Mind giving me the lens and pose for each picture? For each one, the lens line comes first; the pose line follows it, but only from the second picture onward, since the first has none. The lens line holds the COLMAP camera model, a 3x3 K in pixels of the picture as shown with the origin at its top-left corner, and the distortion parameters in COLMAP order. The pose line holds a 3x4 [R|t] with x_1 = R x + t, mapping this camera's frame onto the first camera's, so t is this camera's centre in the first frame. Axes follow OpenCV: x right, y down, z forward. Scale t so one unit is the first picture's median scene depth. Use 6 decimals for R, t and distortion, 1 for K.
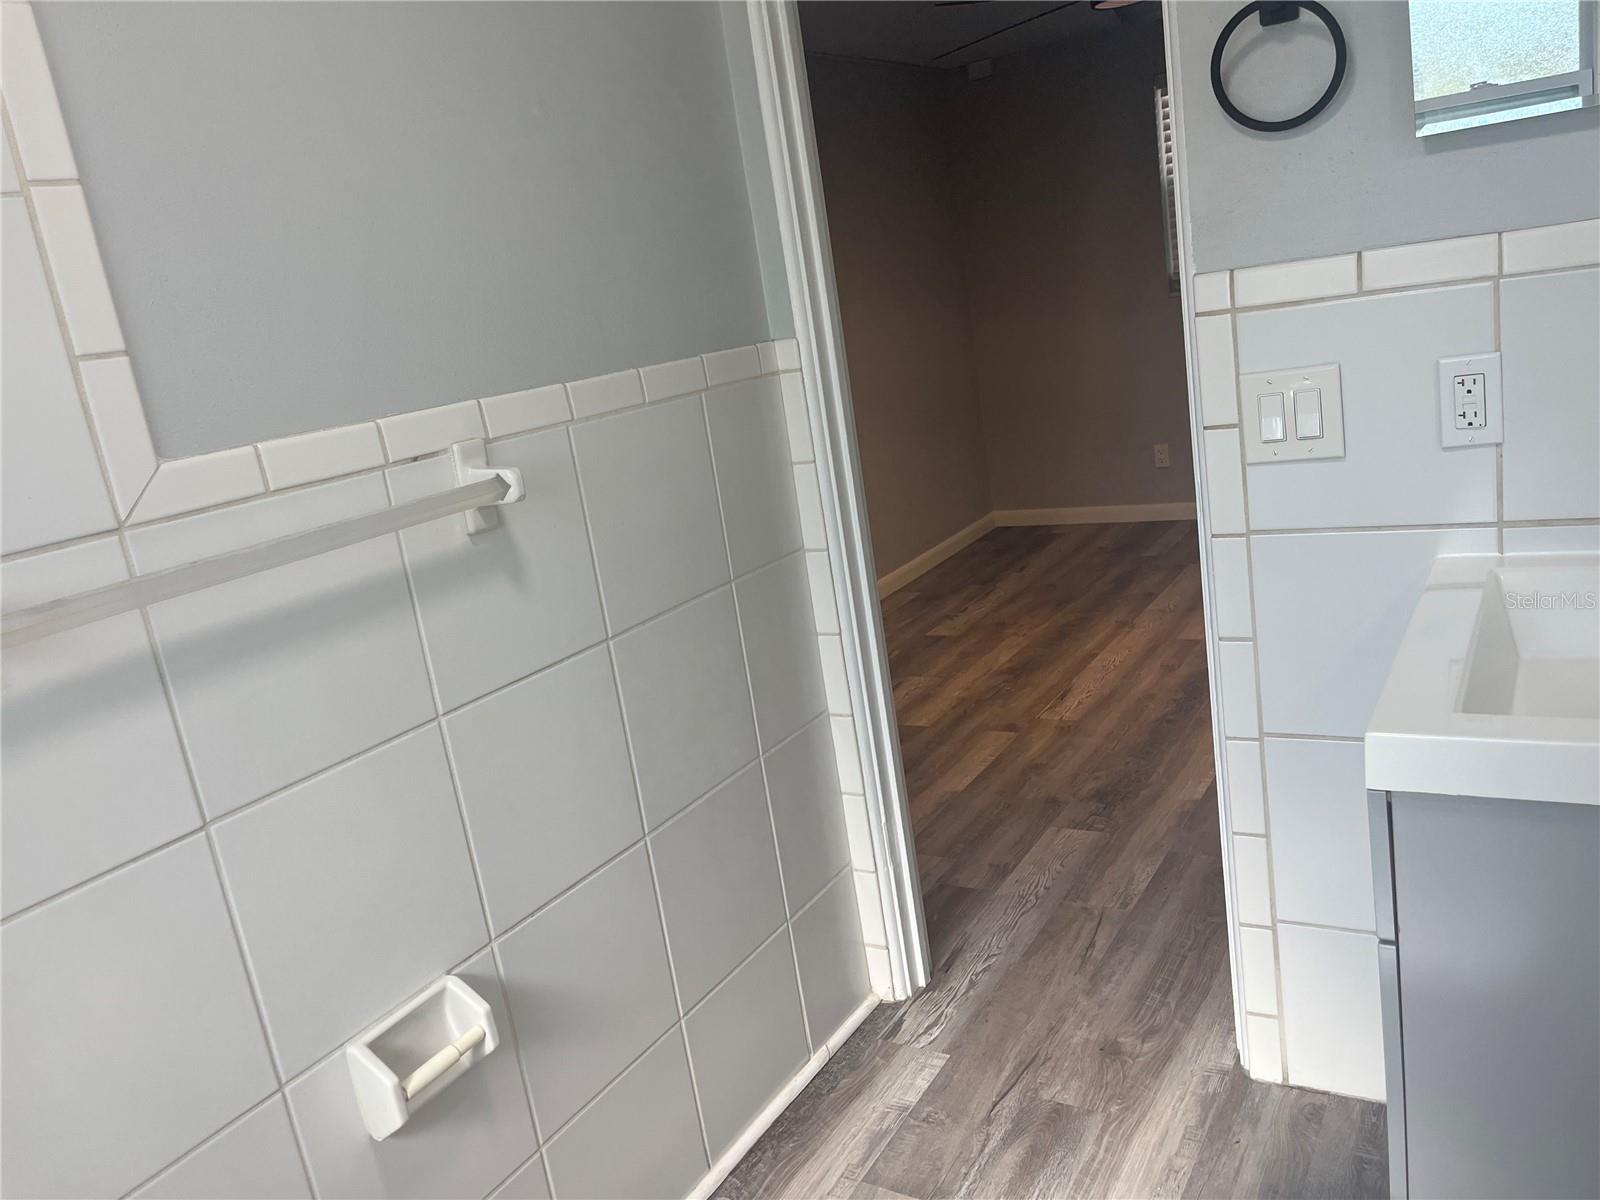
lens RADIAL K [[1206.2, 0, 795.9], [0, 1206.2, 599.6], [0, 0, 1]] dist [0.059153, -0.085482]
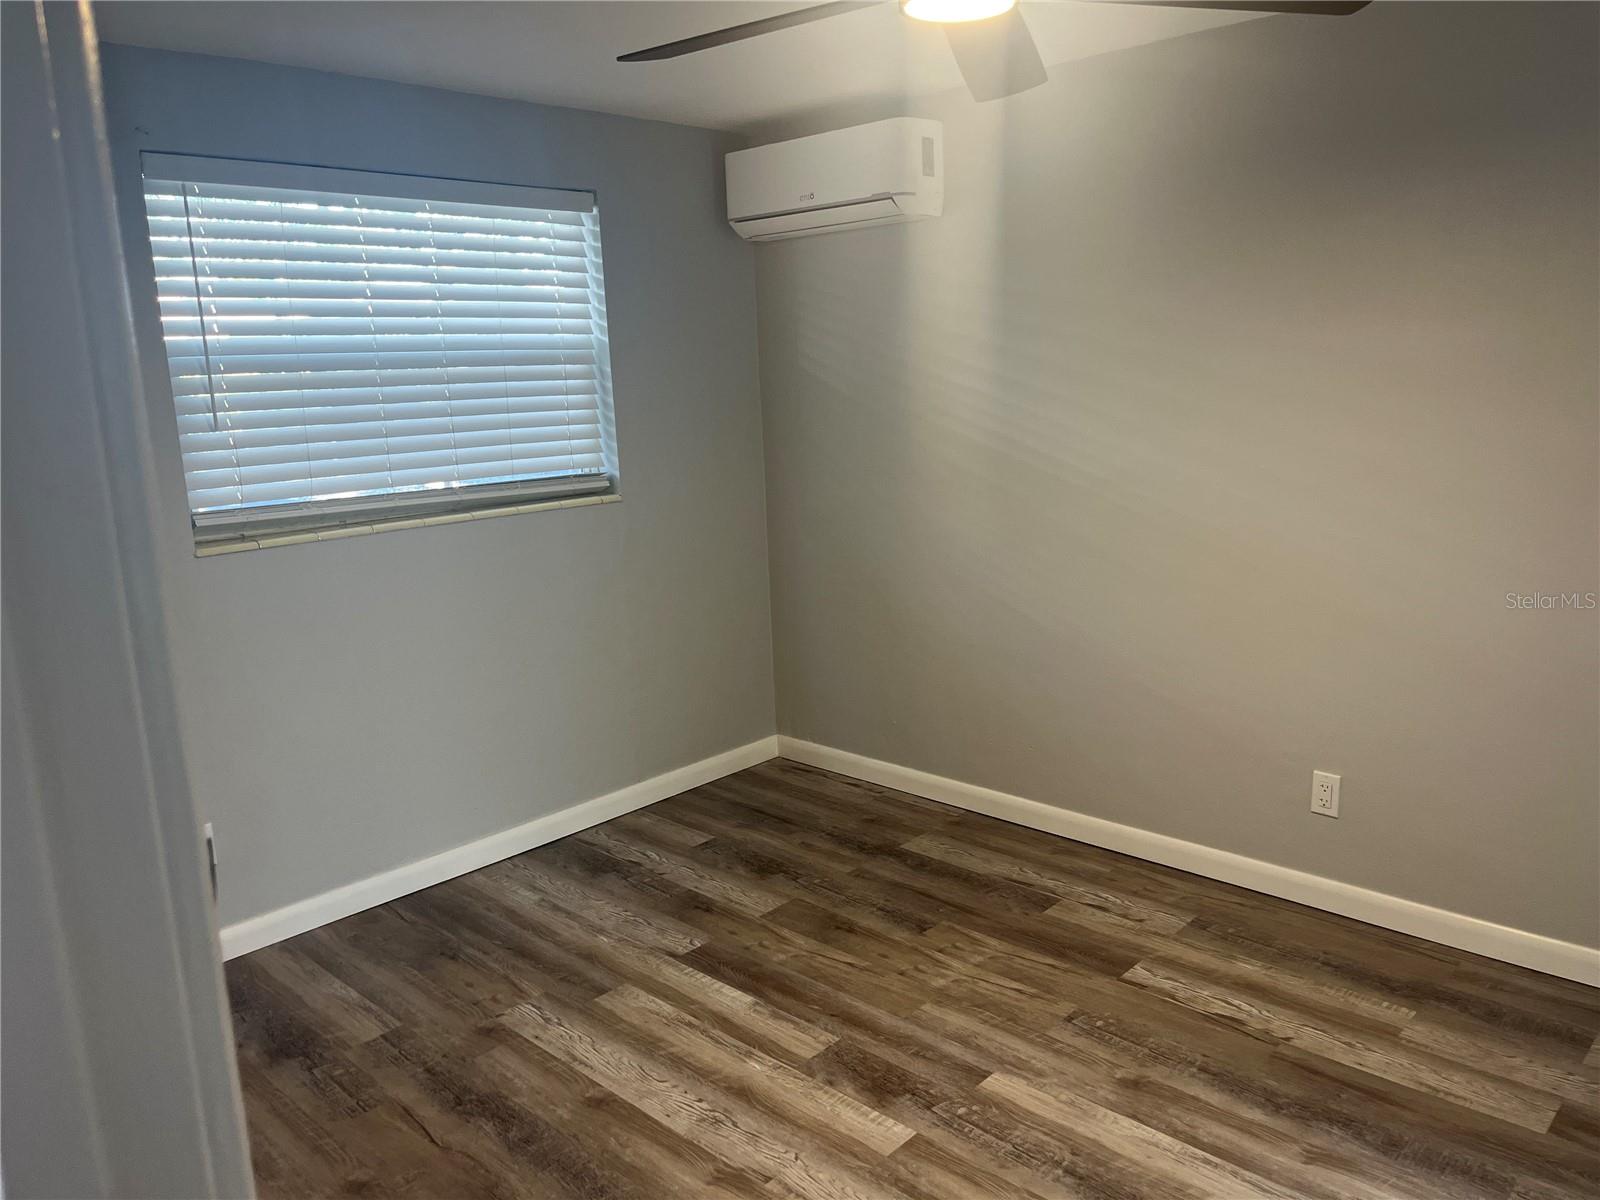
lens RADIAL K [[1206.2, 0, 800.0], [0, 1206.2, 594.2], [0, 0, 1]] dist [0.059153, -0.085482]
pose [[0.200464, -0.038650, 0.978938, -0.205115], [0.244030, 0.969697, -0.011687, -0.199024], [-0.948822, 0.241233, 0.203821, 0.792434]]
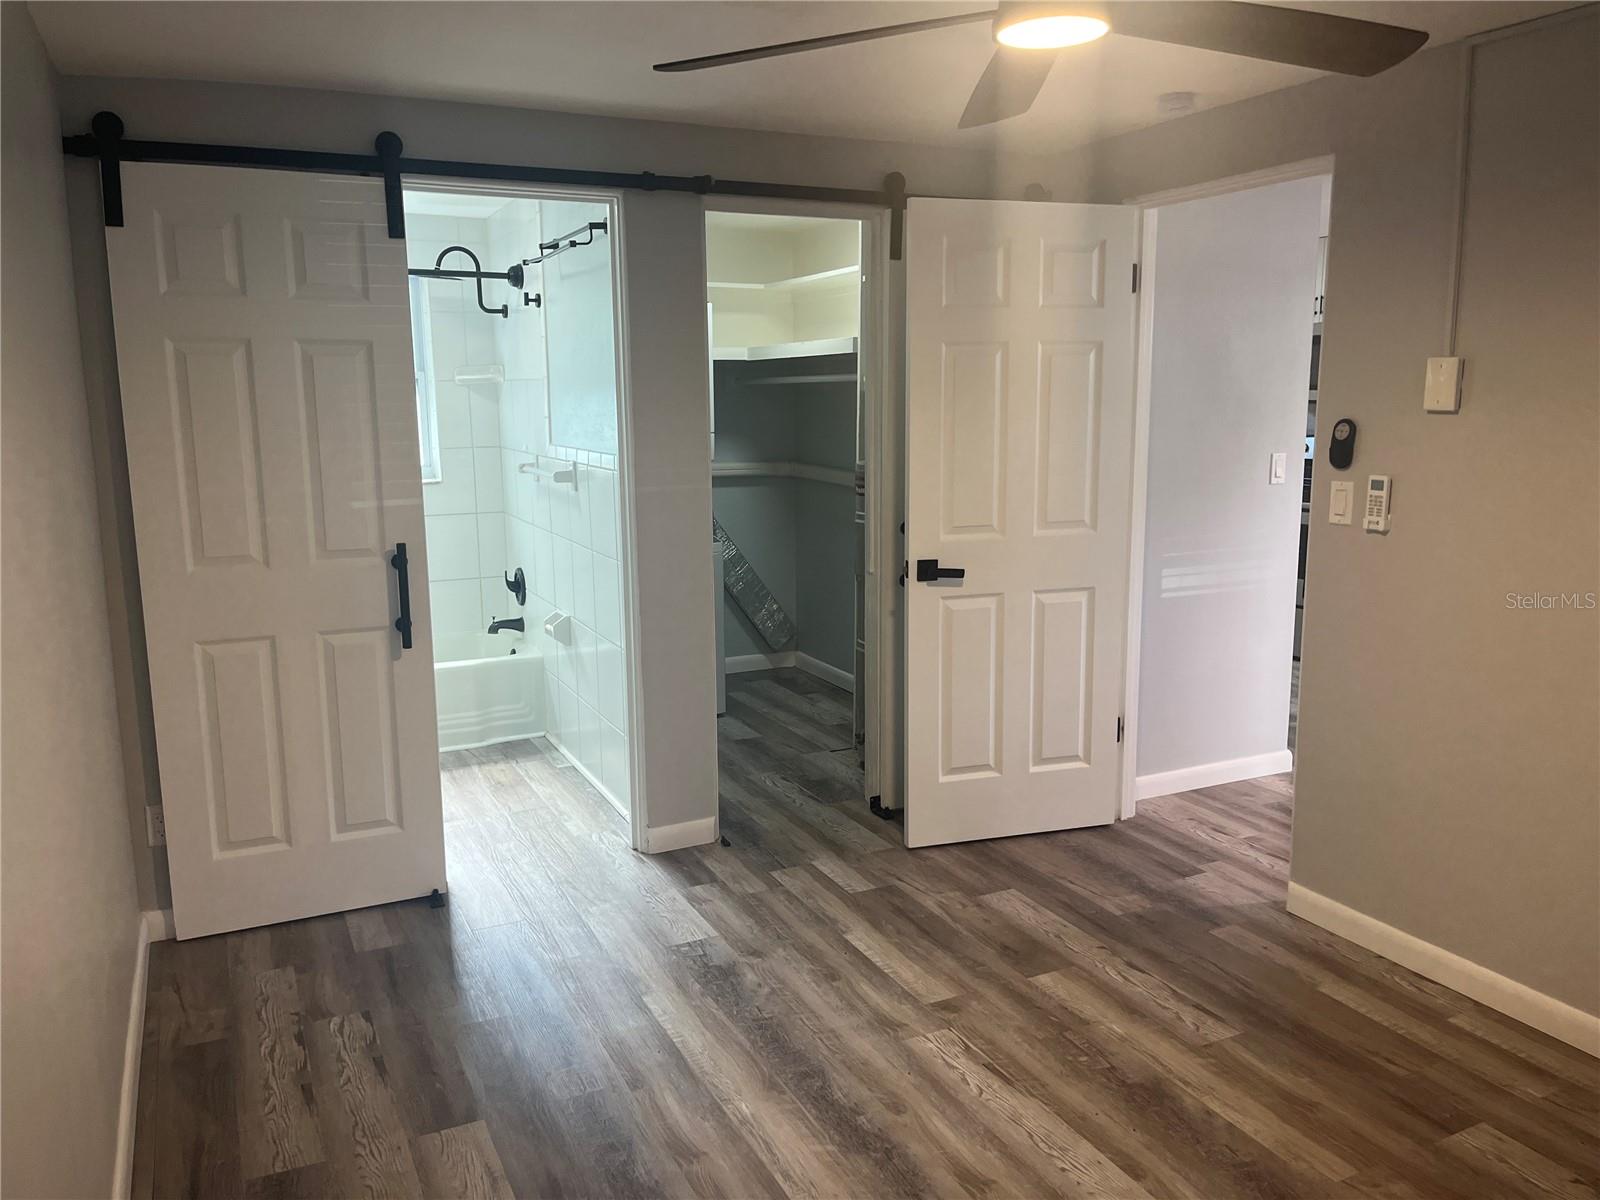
lens RADIAL K [[1206.2, 0, 790.8], [0, 1206.2, 599.8], [0, 0, 1]] dist [0.059153, -0.085482]
pose [[-0.523637, 0.300062, -0.797350, 0.633326], [-0.117047, 0.901707, 0.416202, -0.368525], [0.843863, 0.311266, -0.437046, 0.939452]]
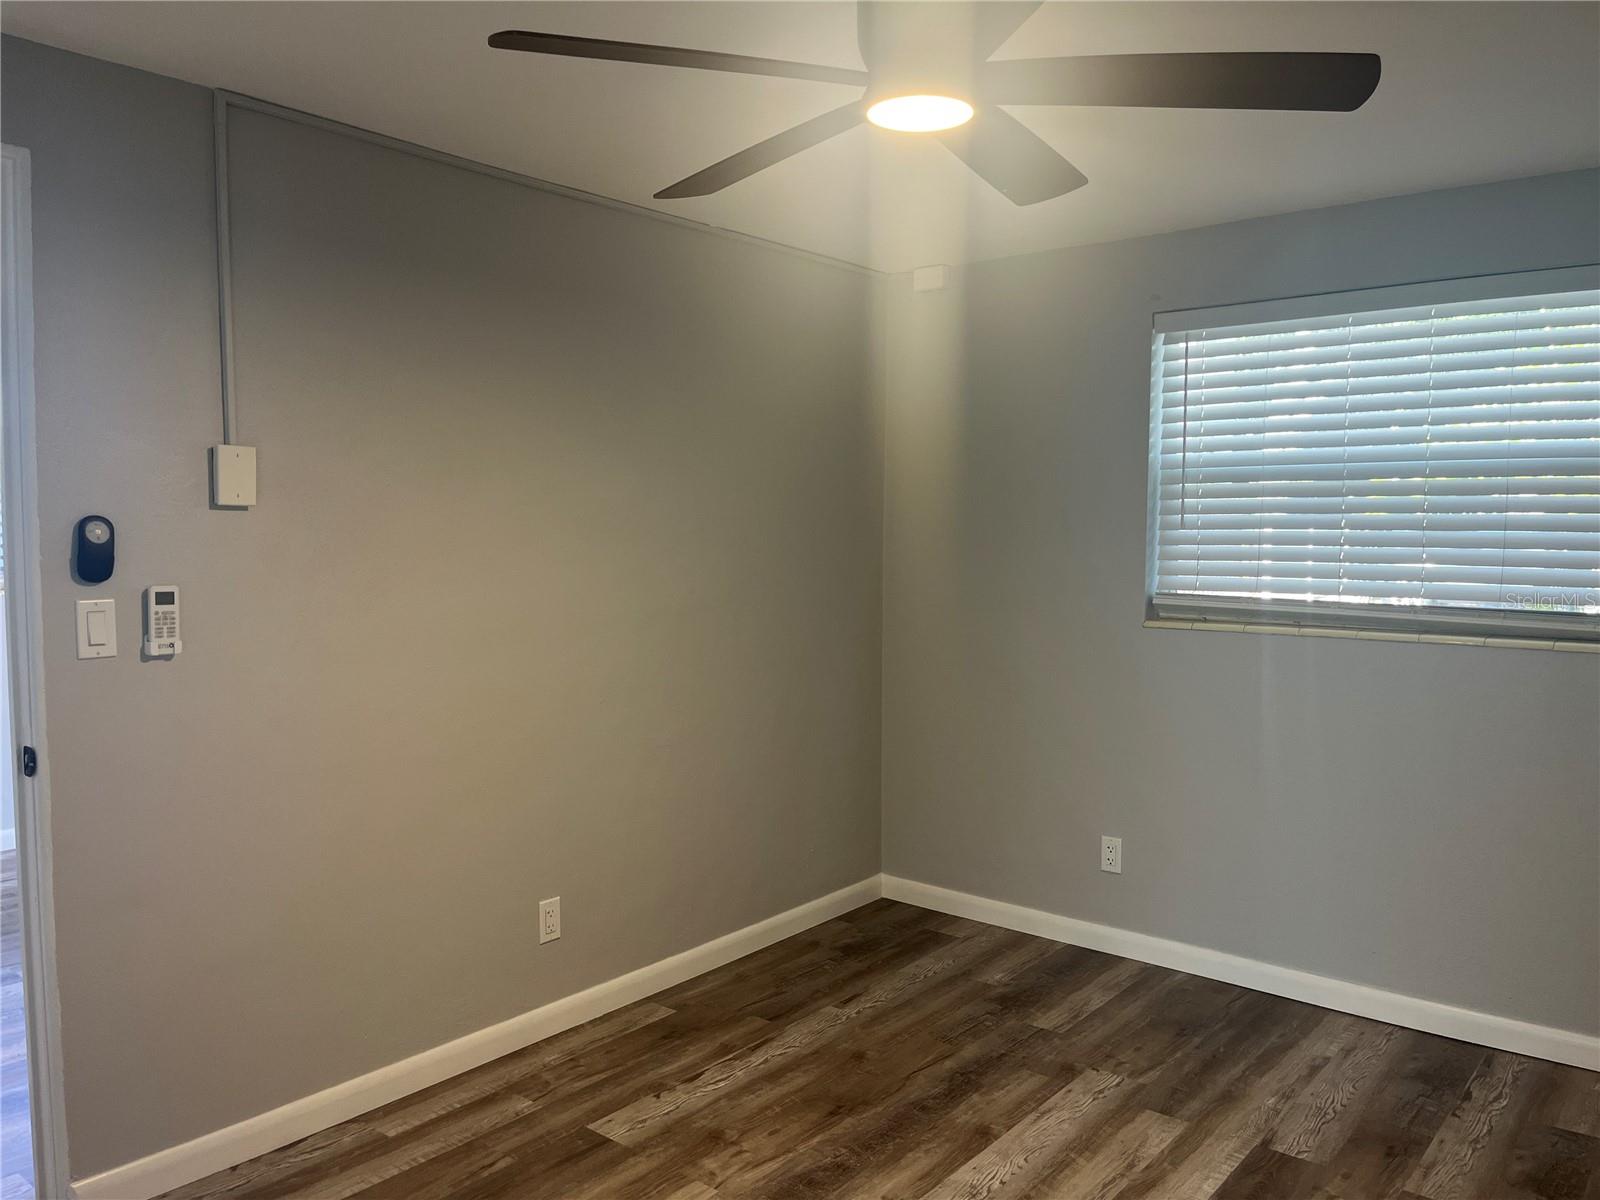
lens RADIAL K [[1206.2, 0, 801.7], [0, 1206.2, 603.3], [0, 0, 1]] dist [0.059153, -0.085482]
pose [[0.979433, 0.164974, -0.116162, 0.244280], [-0.182410, 0.970064, -0.160319, -0.146649], [0.086236, 0.178211, 0.980206, 0.398765]]
